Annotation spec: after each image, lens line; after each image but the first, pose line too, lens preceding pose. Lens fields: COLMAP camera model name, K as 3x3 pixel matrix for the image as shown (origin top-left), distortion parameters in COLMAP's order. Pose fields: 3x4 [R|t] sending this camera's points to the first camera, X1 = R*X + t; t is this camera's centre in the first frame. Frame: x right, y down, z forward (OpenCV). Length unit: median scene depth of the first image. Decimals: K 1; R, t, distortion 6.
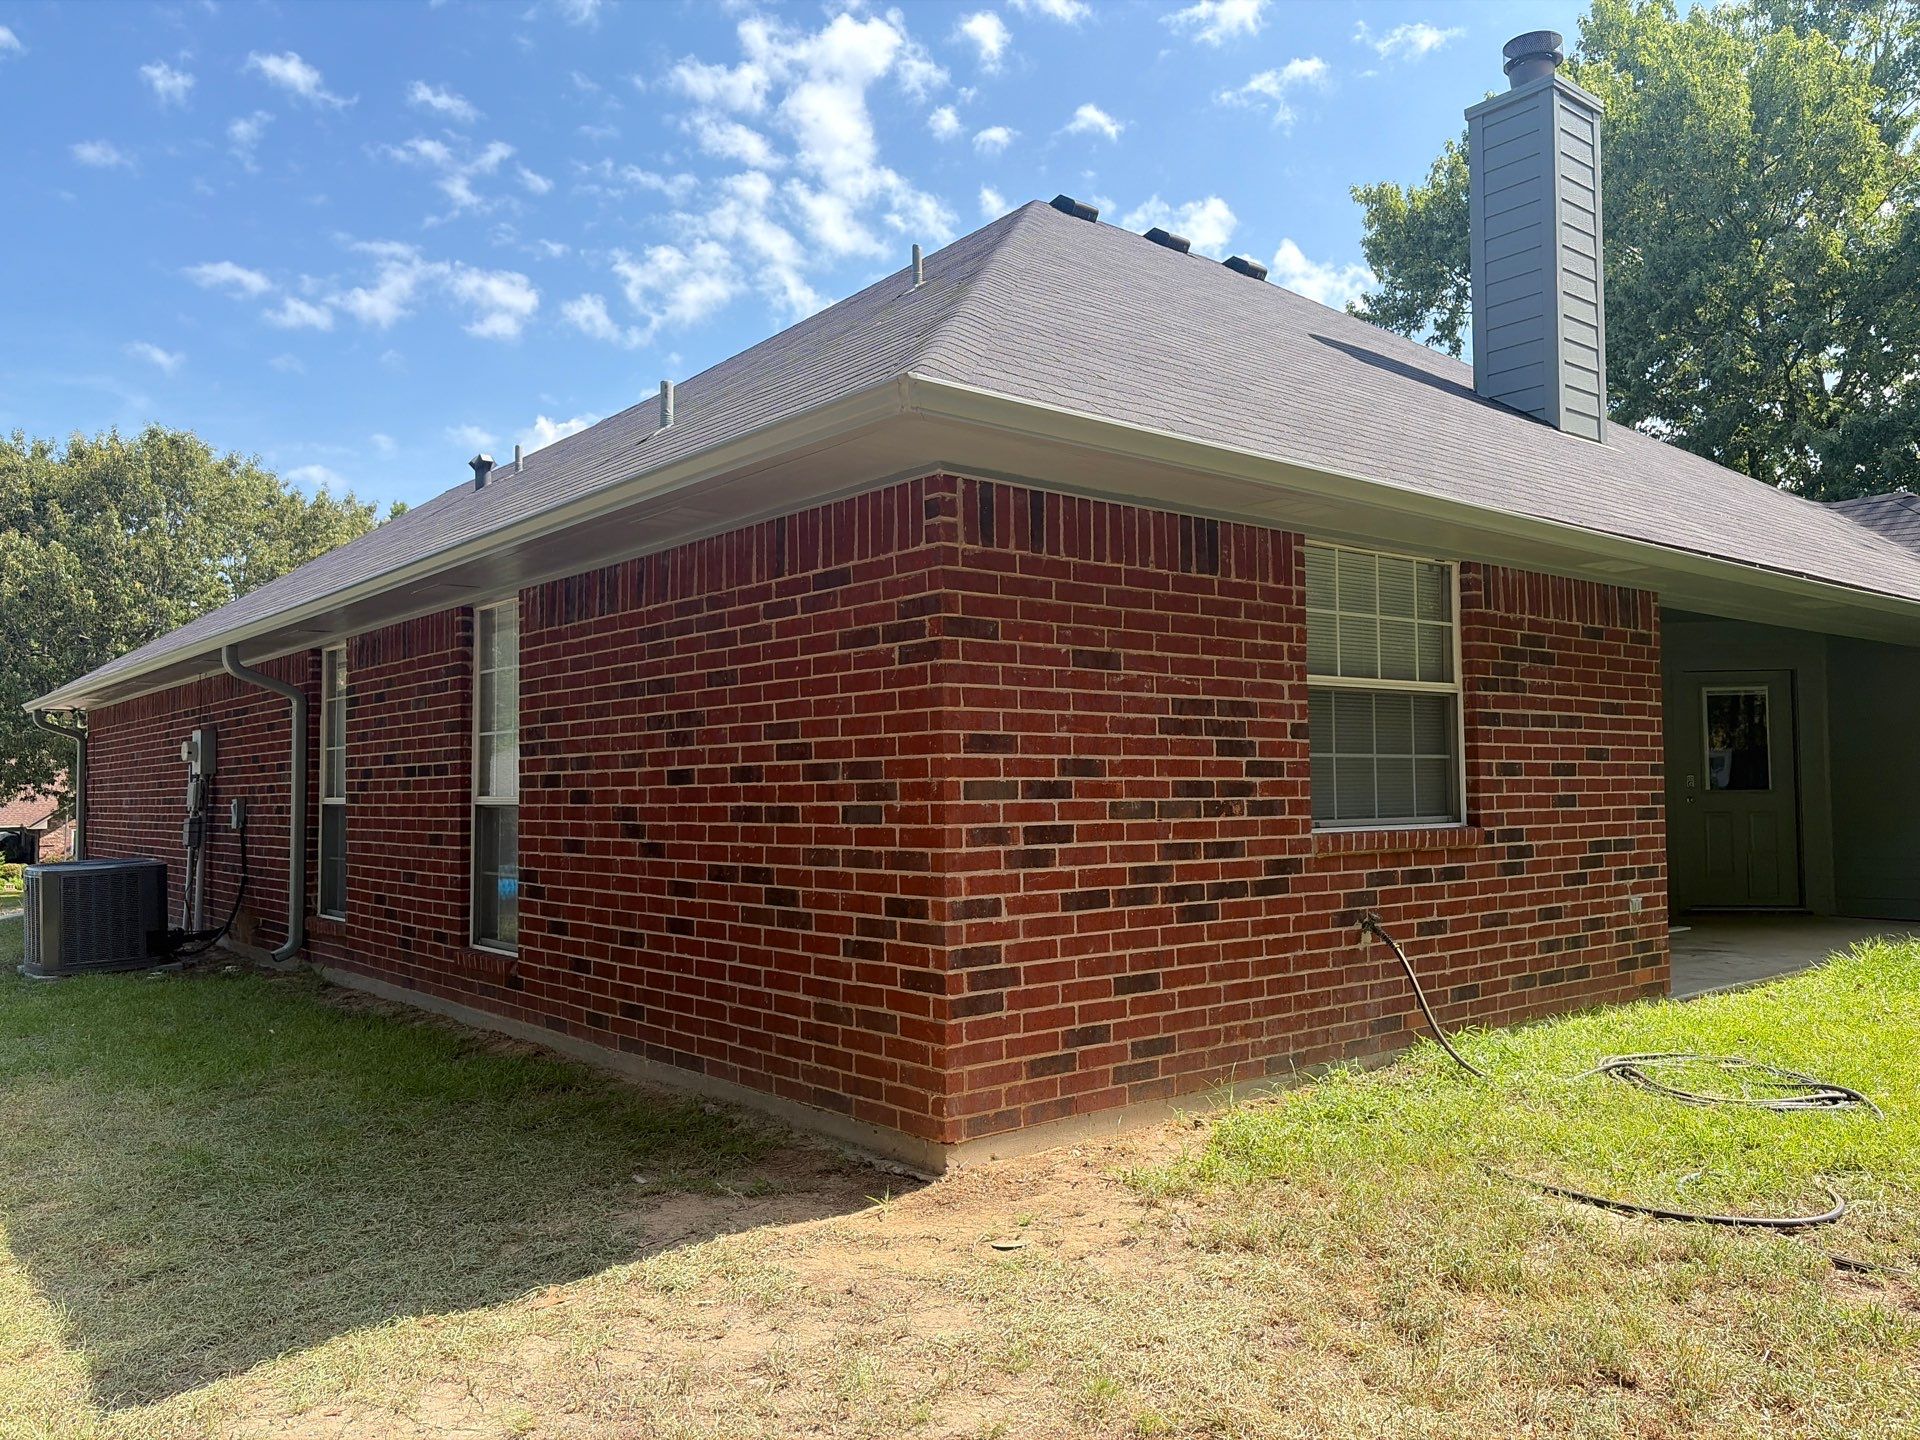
lens RADIAL K [[1466.7, 0, 963.2], [0, 1466.7, 727.1], [0, 0, 1]] dist [0.023422, 0.014020]
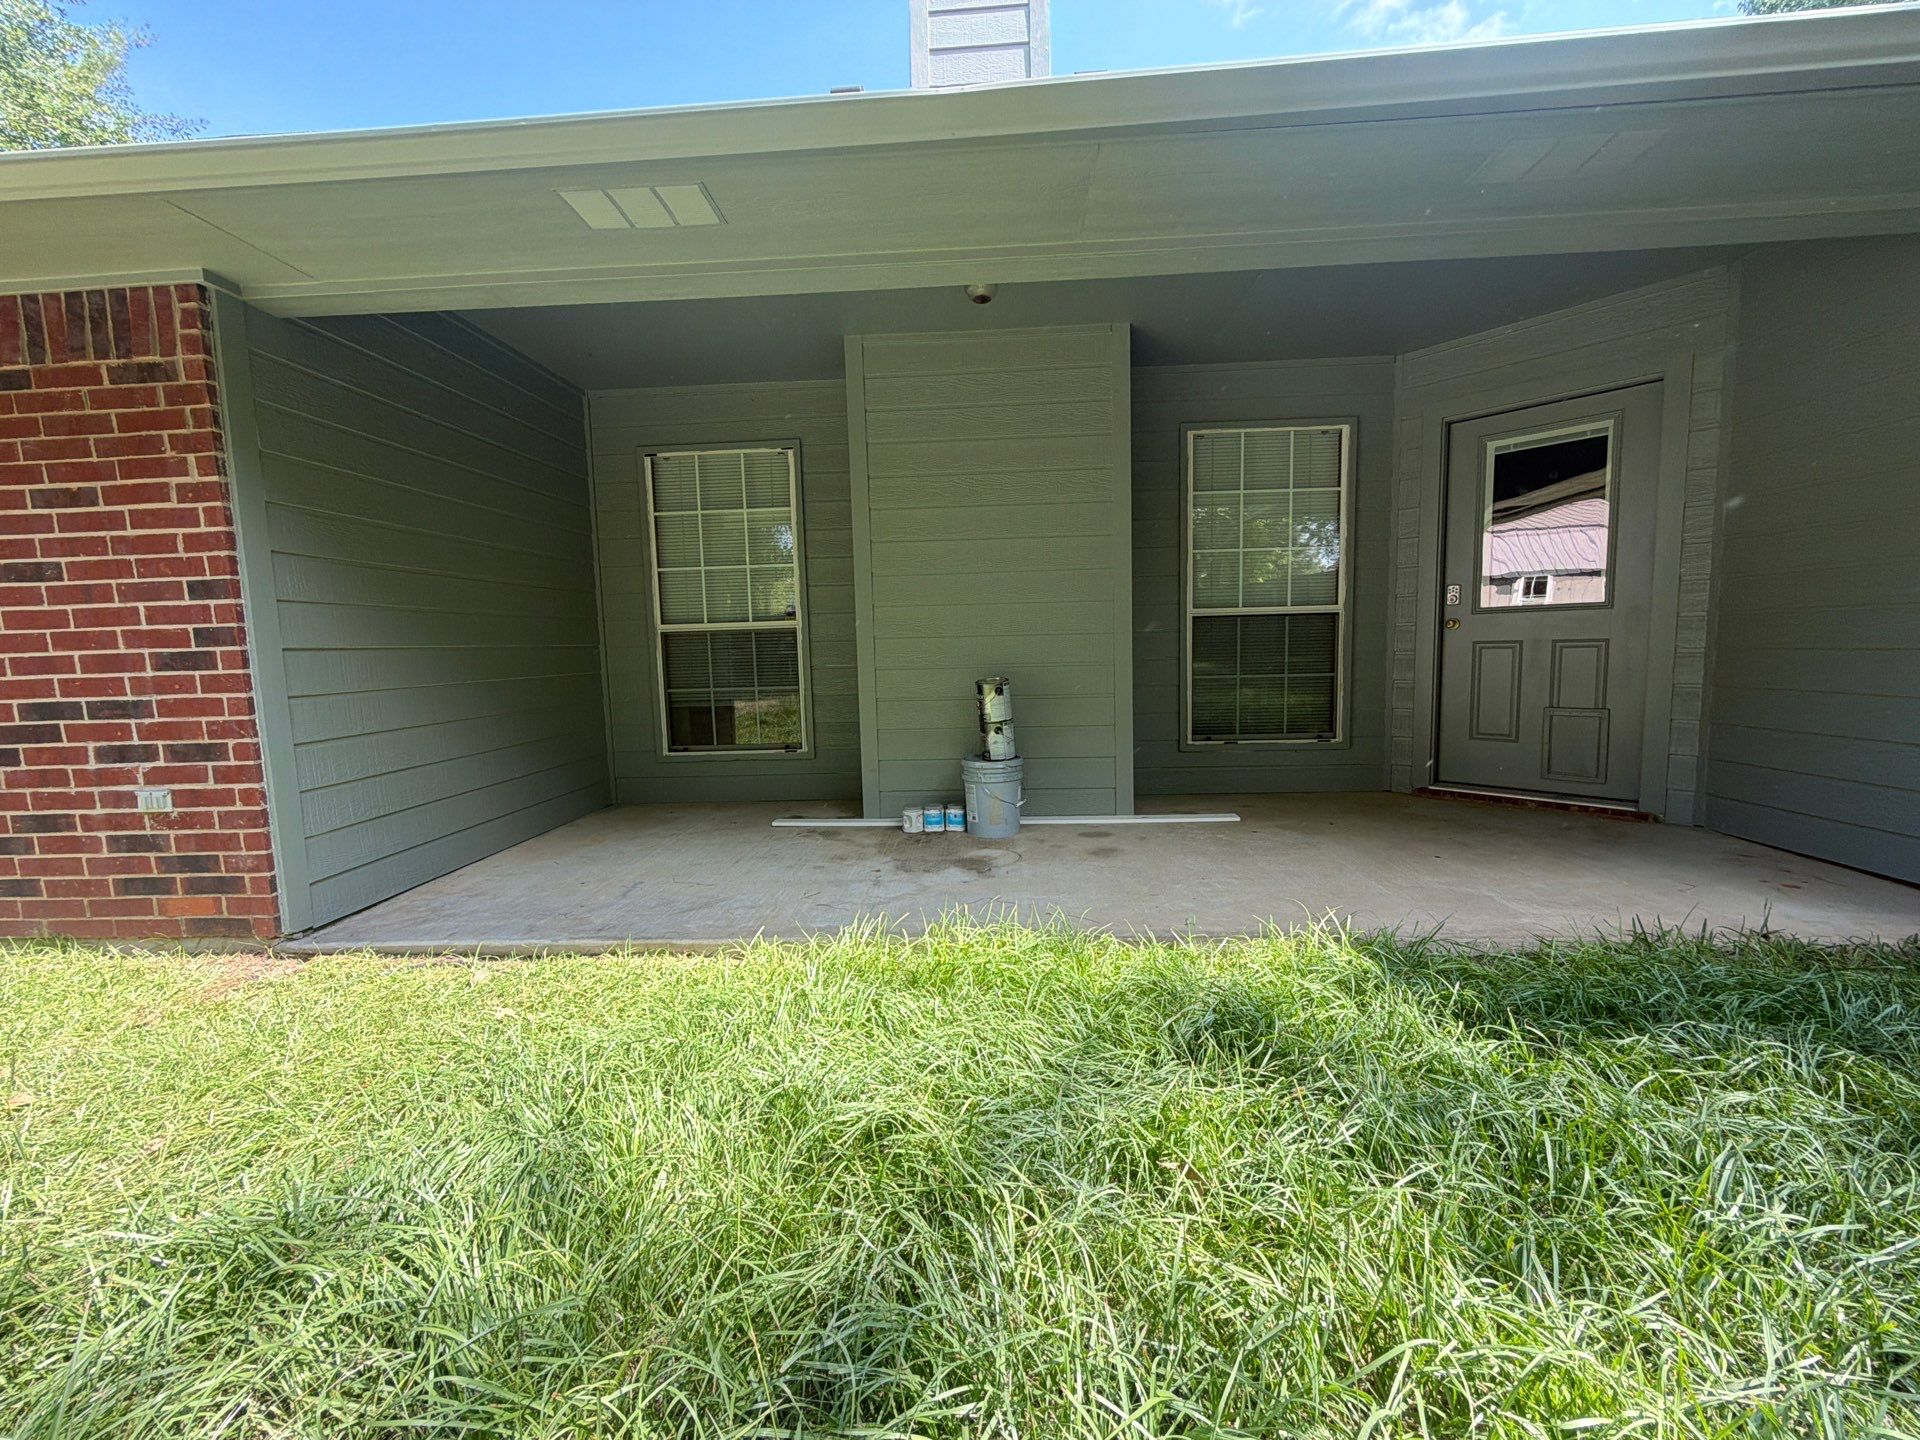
lens RADIAL K [[762.3, 0, 959.3], [0, 762.3, 718.9], [0, 0, 1]] dist [-0.000660, 0.000947]
pose [[0.733932, 0.055878, -0.676921, 1.414431], [0.052074, 0.989048, 0.138104, 0.084433], [0.677224, -0.136609, 0.722984, 1.497091]]
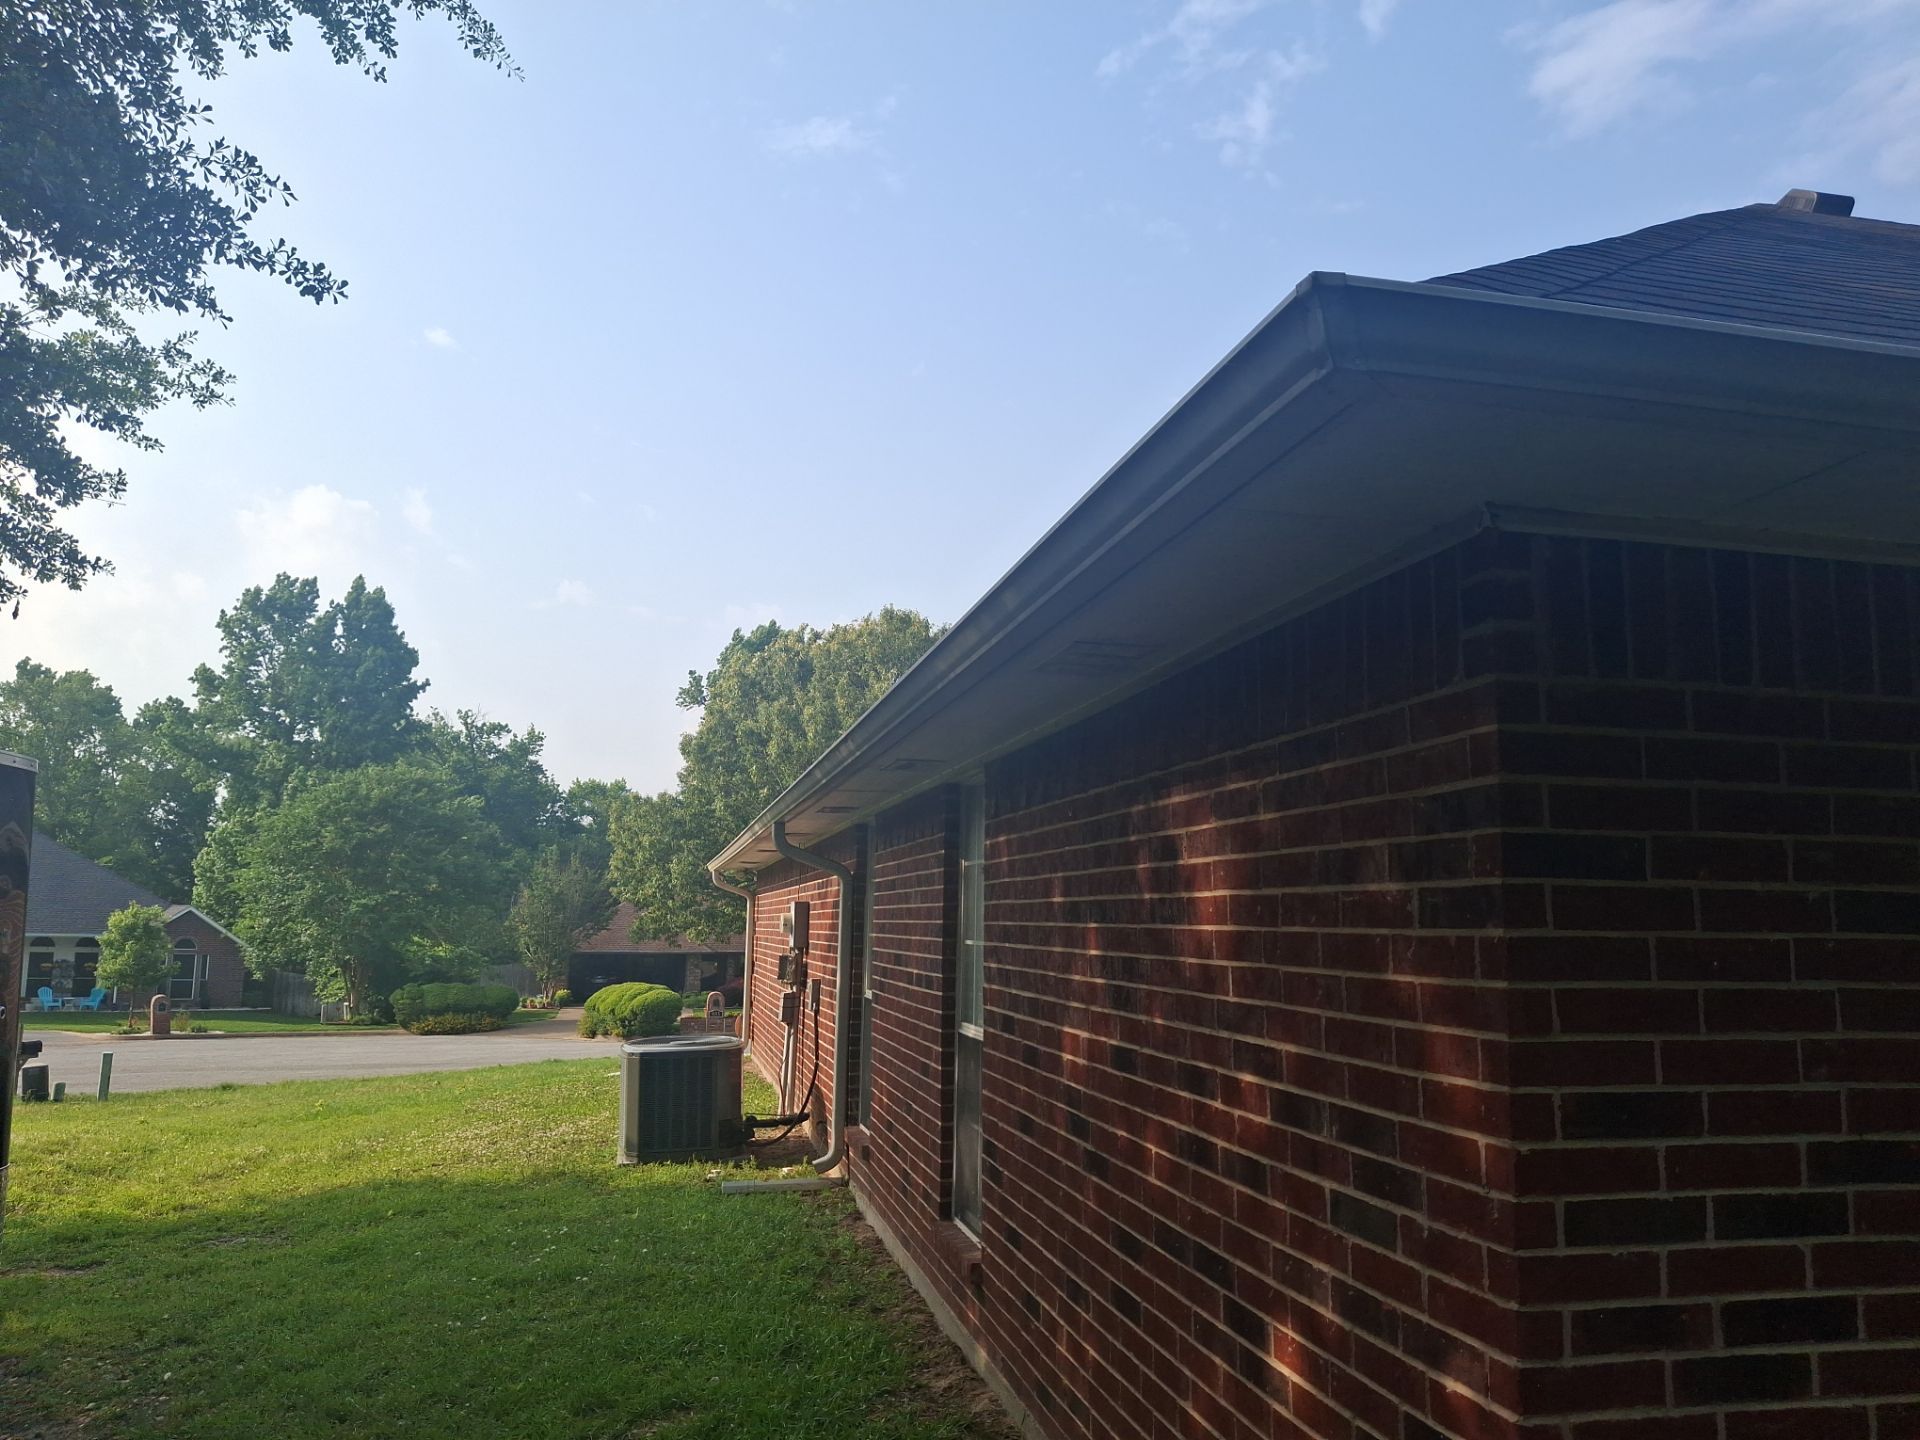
lens RADIAL K [[1427.8, 0, 981.5], [0, 1427.8, 757.6], [0, 0, 1]] dist [0.000281, 0.003770]
pose [[0.893693, -0.027235, -0.447852, 0.037475], [-0.005192, 0.997461, -0.071019, -0.062167], [0.448650, 0.065794, 0.891283, 0.489952]]
